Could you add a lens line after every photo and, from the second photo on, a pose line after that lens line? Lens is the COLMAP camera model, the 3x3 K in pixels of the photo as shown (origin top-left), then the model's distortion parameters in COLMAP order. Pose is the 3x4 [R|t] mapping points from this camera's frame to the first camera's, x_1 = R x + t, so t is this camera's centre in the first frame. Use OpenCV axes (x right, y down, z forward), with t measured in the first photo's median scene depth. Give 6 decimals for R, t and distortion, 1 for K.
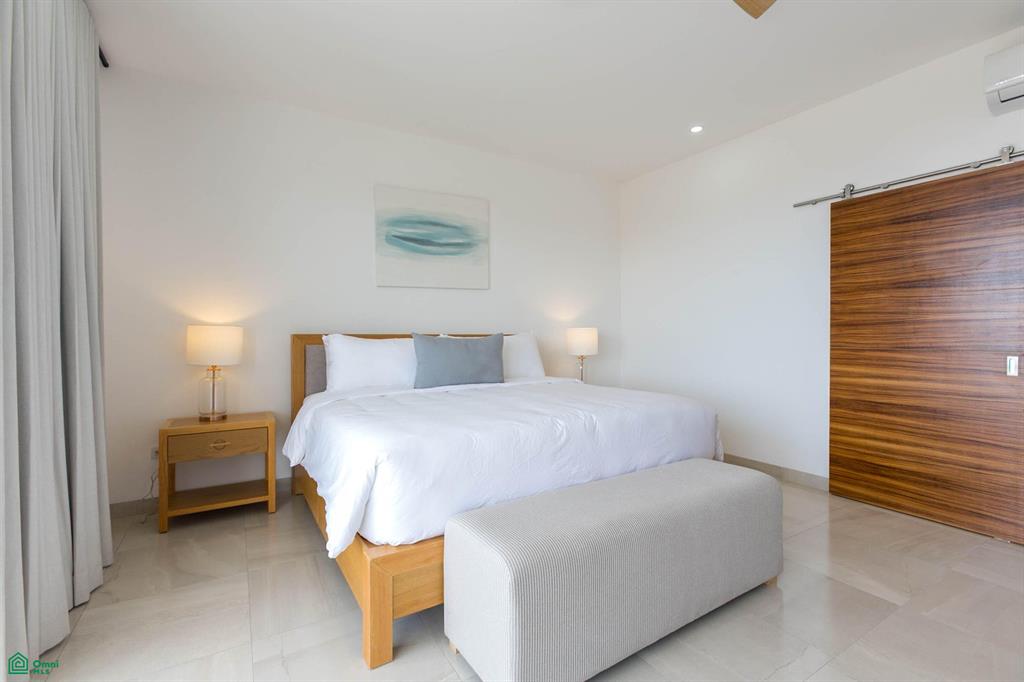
lens RADIAL K [[459.2, 0, 512.0], [0, 459.2, 341.0], [0, 0, 1]] dist [-0.036748, 0.000262]
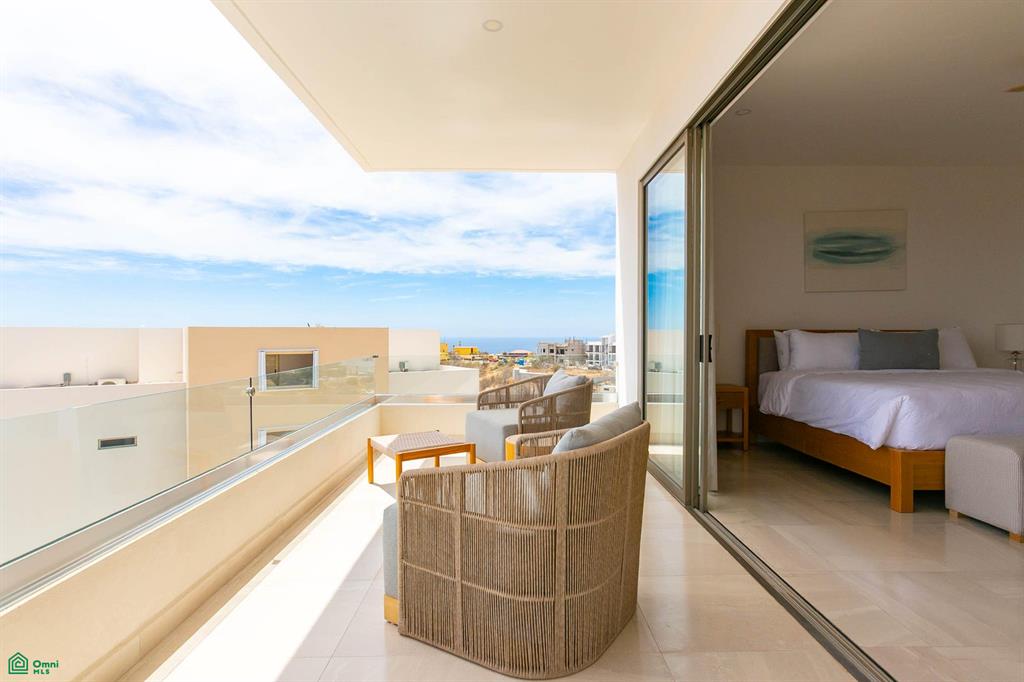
lens RADIAL K [[515.1, 0, 512.0], [0, 515.1, 341.0], [0, 0, 1]] dist [0.000766, 0.001600]
pose [[0.848971, 0.009975, -0.528345, -0.254360], [-0.007153, 0.999947, 0.007386, 0.013497], [0.528391, -0.002491, 0.848998, -0.733943]]
